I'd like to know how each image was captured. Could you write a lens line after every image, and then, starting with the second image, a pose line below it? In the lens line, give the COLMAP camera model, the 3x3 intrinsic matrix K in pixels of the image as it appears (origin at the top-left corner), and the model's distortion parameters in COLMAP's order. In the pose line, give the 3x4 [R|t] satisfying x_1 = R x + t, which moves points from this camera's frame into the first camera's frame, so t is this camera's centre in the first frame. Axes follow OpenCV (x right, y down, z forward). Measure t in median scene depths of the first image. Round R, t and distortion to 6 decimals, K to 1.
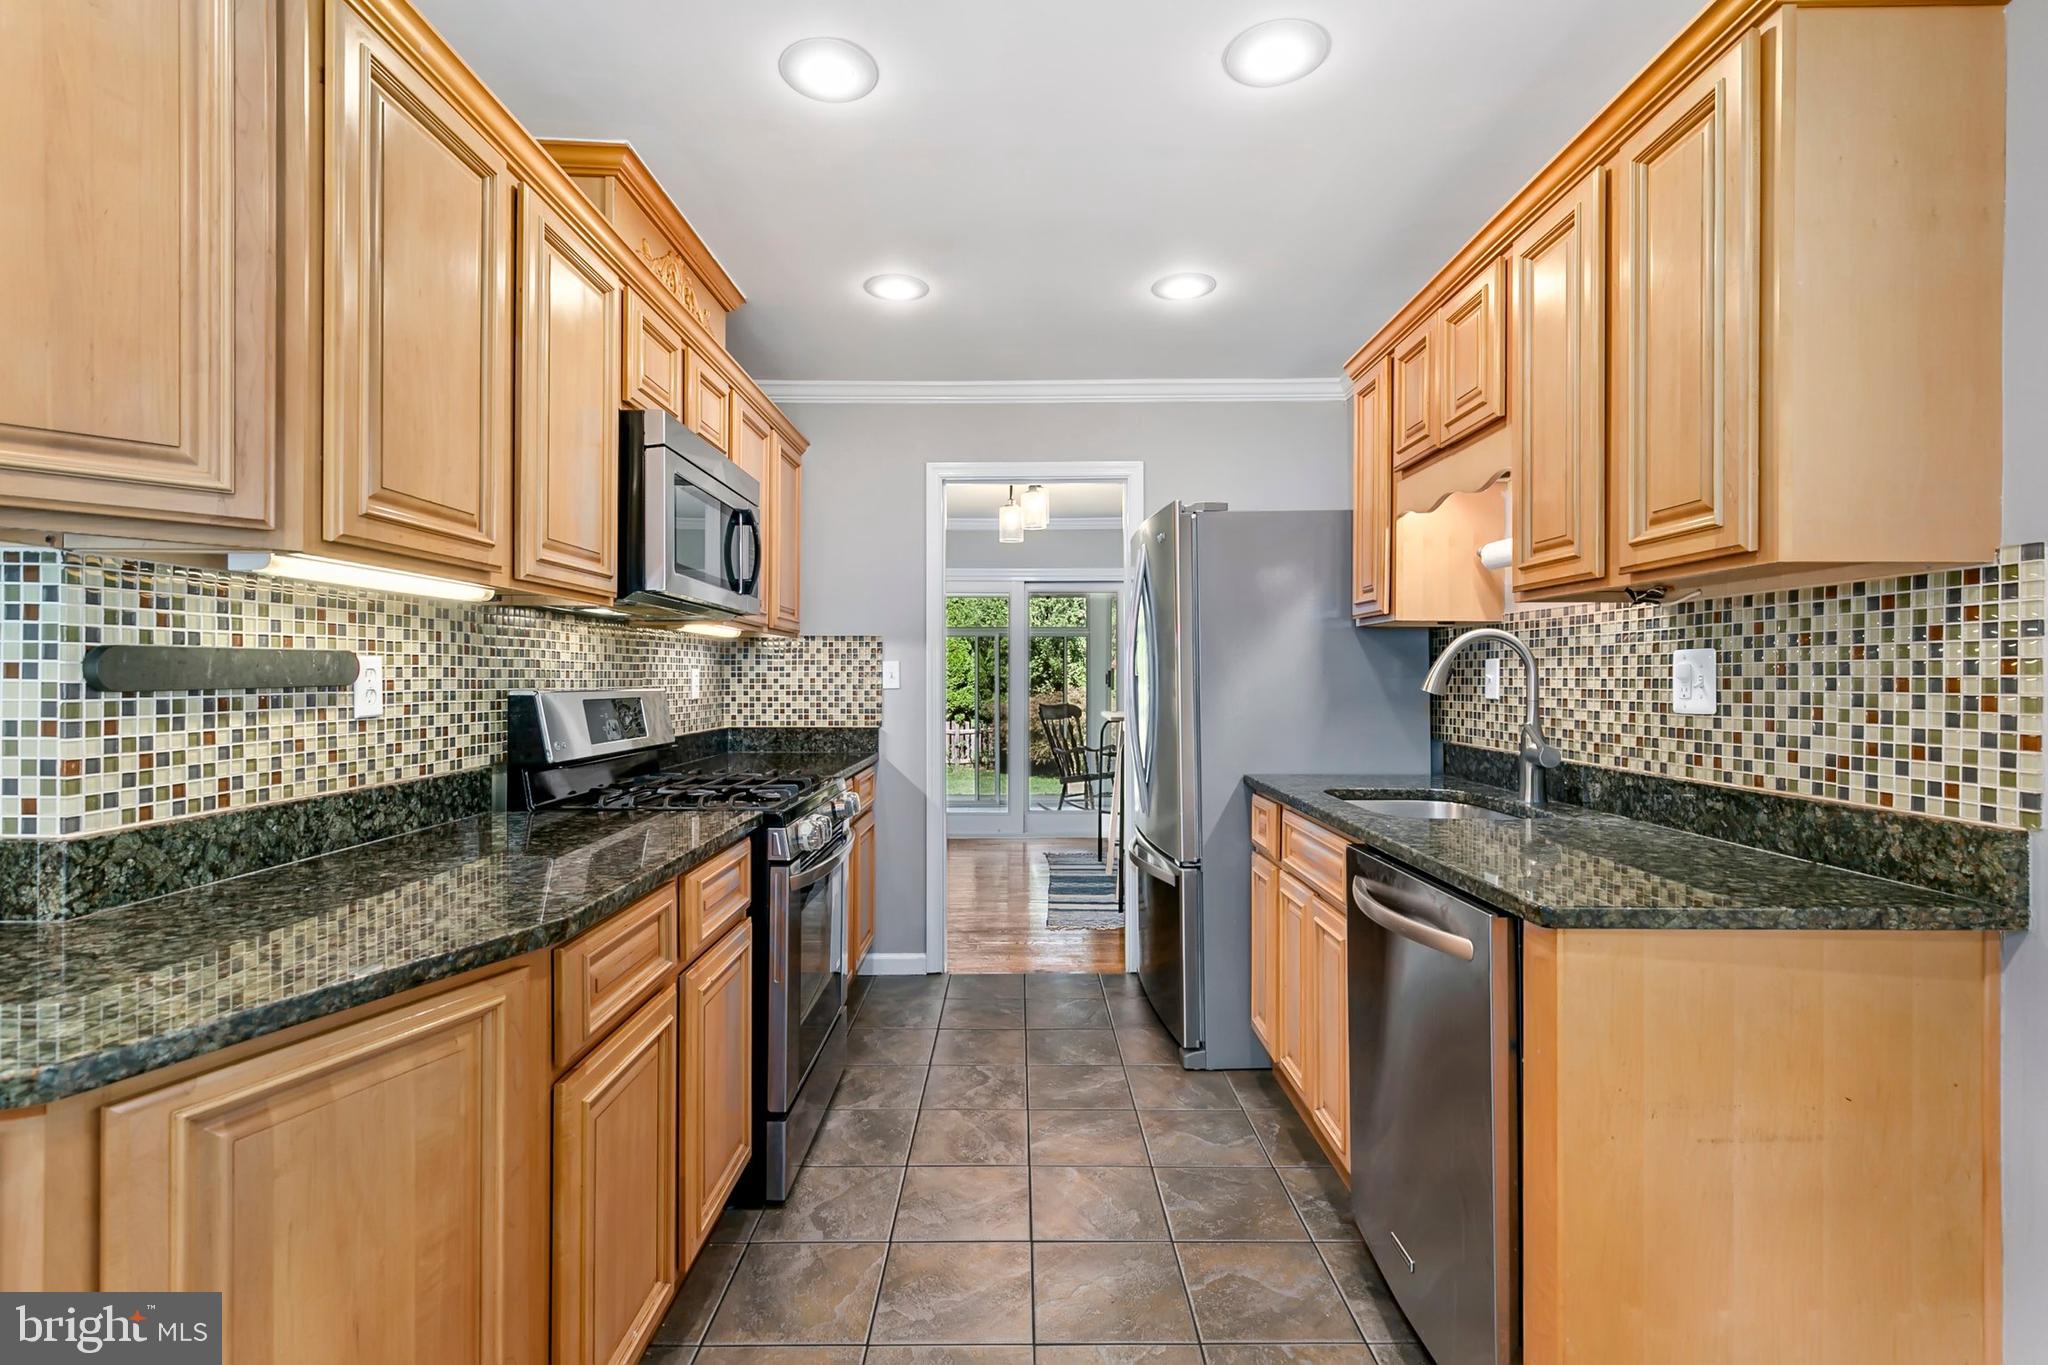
lens RADIAL K [[920.9, 0, 1021.9], [0, 920.9, 678.7], [0, 0, 1]] dist [0.006414, -0.002190]
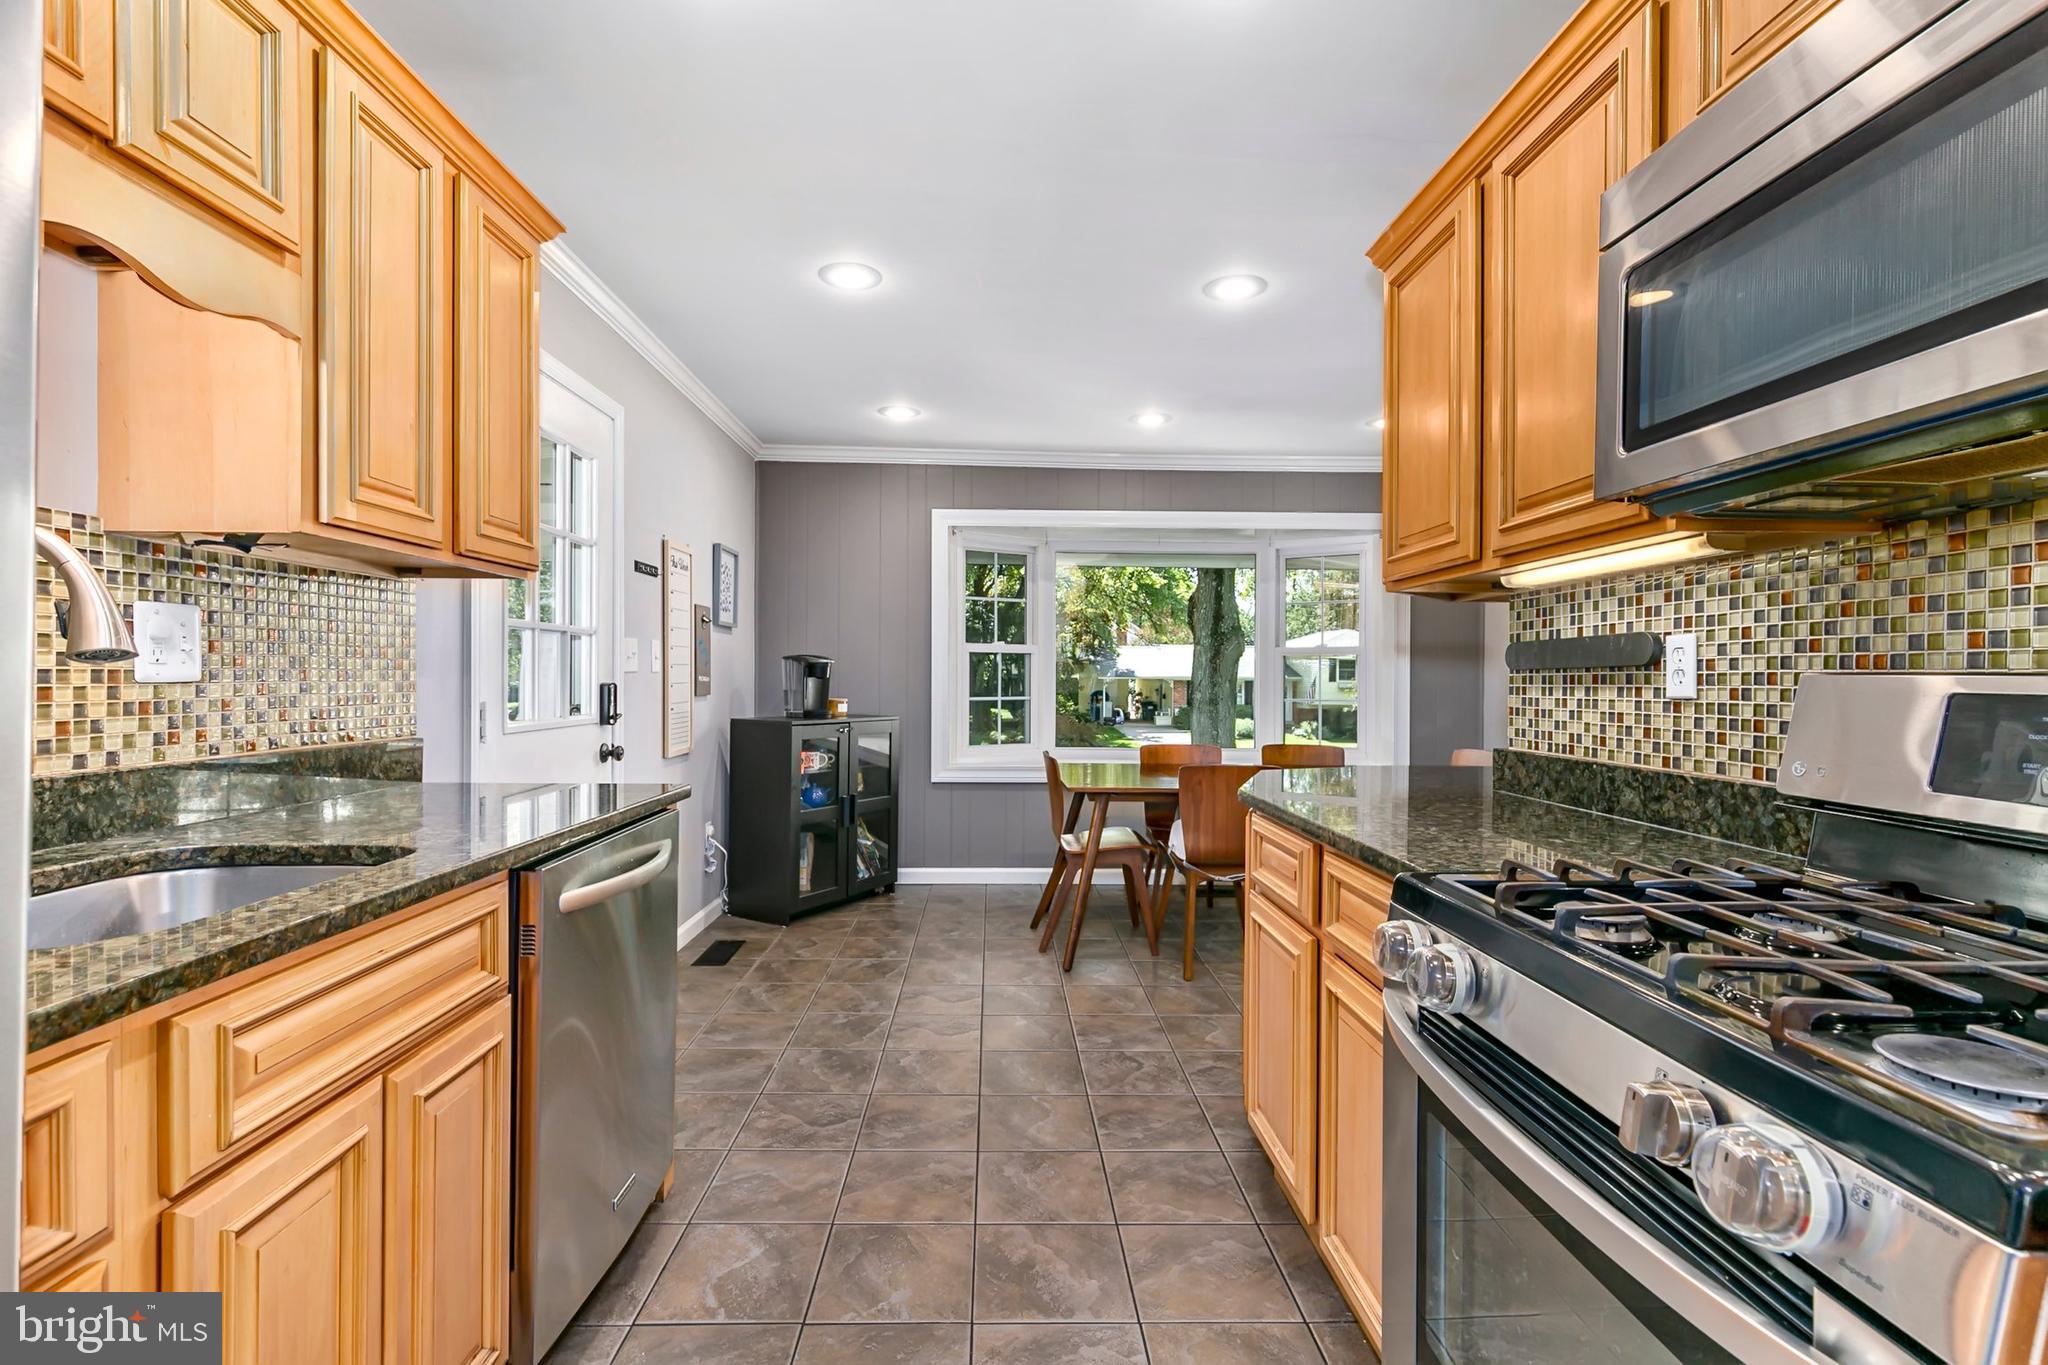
lens RADIAL K [[920.9, 0, 1019.5], [0, 920.9, 690.2], [0, 0, 1]] dist [0.006414, -0.002190]
pose [[-0.999518, -0.010311, -0.029288, -0.002461], [-0.010777, 0.999817, 0.015818, 0.025330], [0.029119, 0.016126, -0.999446, 1.946537]]
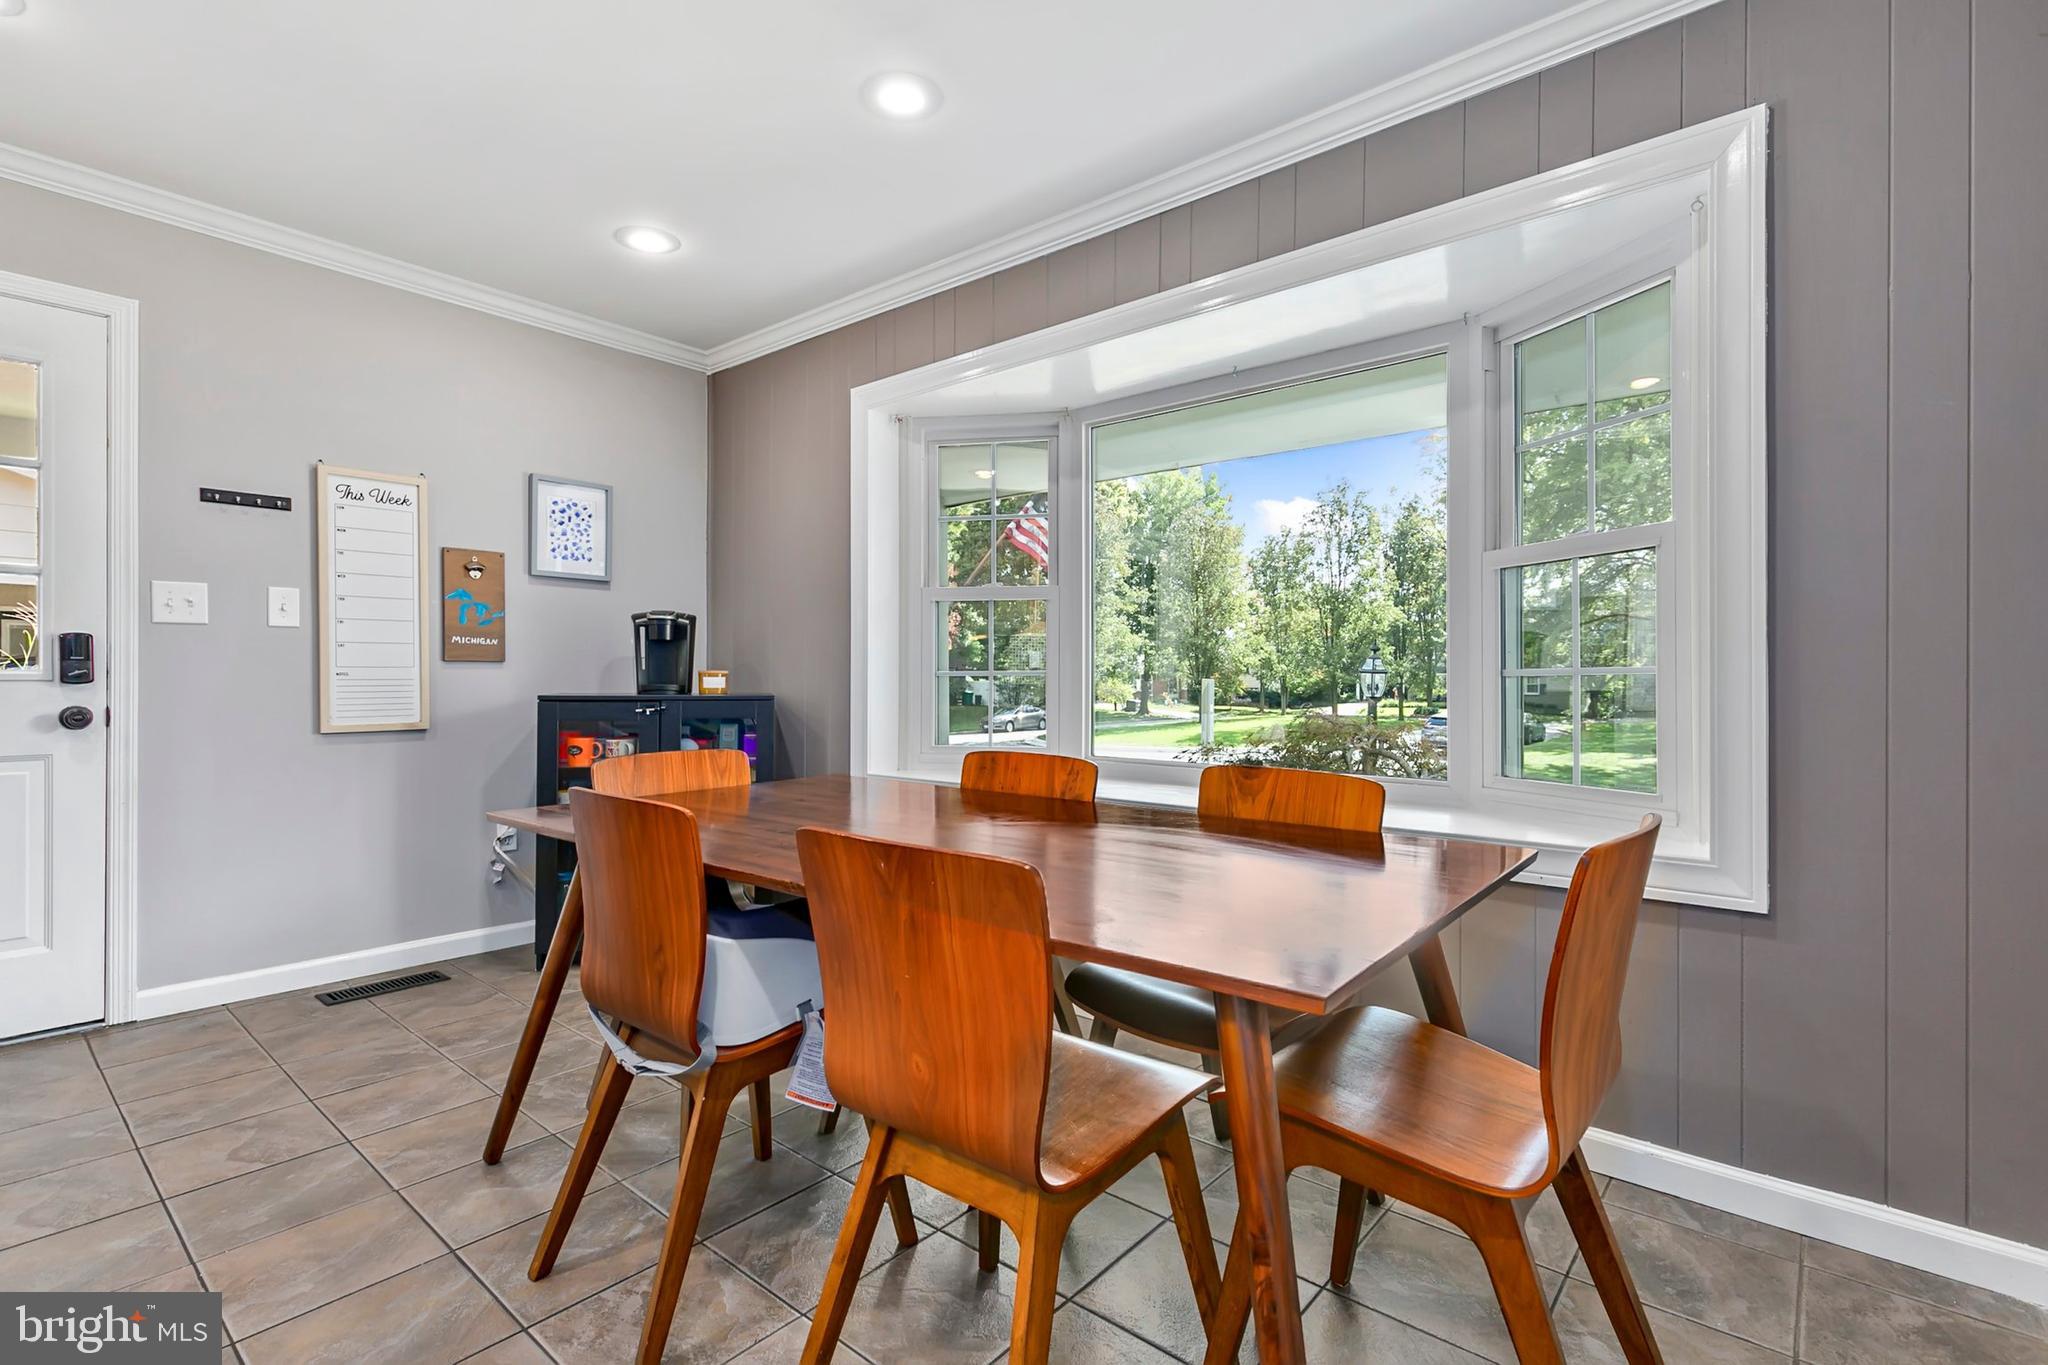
lens RADIAL K [[920.9, 0, 1030.7], [0, 920.9, 681.2], [0, 0, 1]] dist [0.006414, -0.002190]
pose [[-0.772753, -0.004760, 0.634688, -1.408642], [-0.000858, 0.999979, 0.006455, 0.114911], [-0.634706, 0.004444, -0.772741, 0.281379]]
